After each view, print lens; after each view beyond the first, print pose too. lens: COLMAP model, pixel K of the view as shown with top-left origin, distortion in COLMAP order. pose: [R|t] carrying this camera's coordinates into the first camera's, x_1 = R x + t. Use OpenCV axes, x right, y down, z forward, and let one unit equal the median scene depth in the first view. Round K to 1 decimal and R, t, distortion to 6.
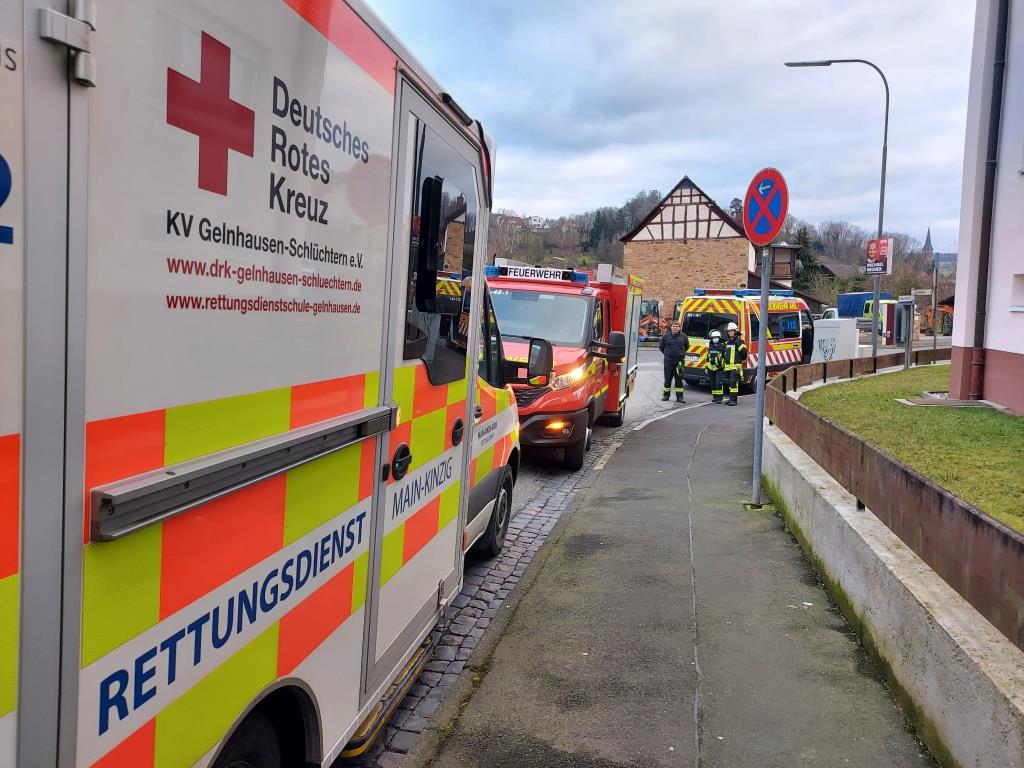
lens RADIAL K [[747.0, 0, 512.0], [0, 747.0, 384.0], [0, 0, 1]] dist [0.072745, -0.057204]
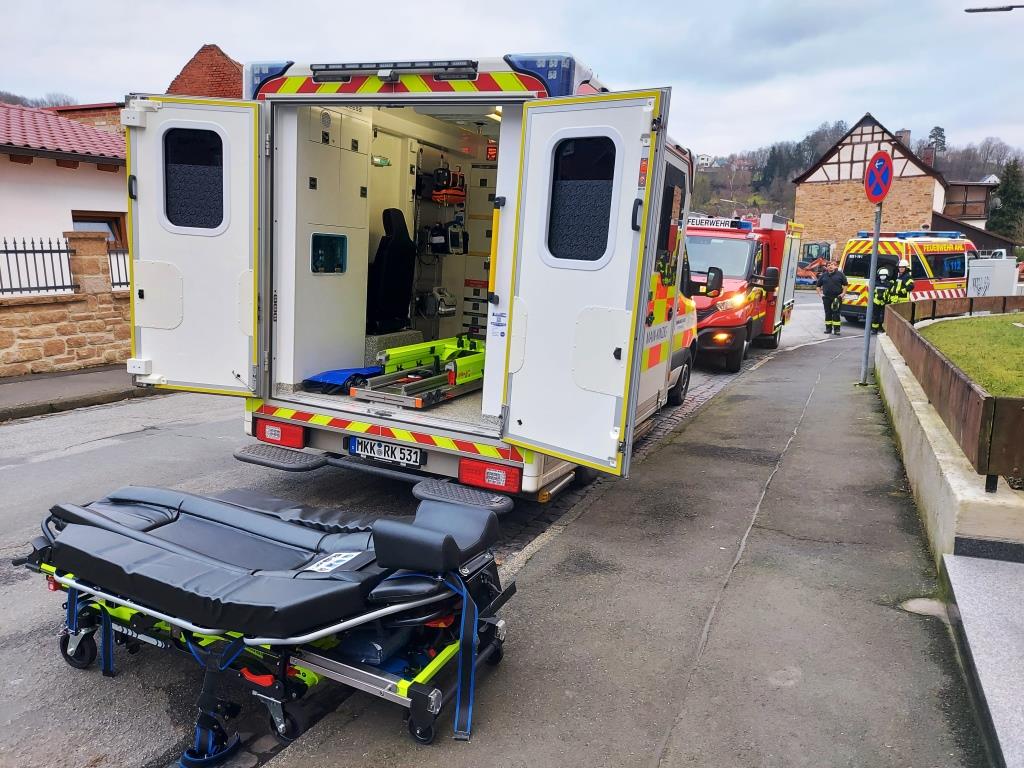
lens RADIAL K [[747.0, 0, 512.0], [0, 747.0, 384.0], [0, 0, 1]] dist [0.072745, -0.057204]
pose [[0.978216, 0.033066, -0.204942, -0.013382], [-0.018335, 0.997137, 0.073365, 0.021210], [0.206781, -0.068009, 0.976021, -0.185626]]
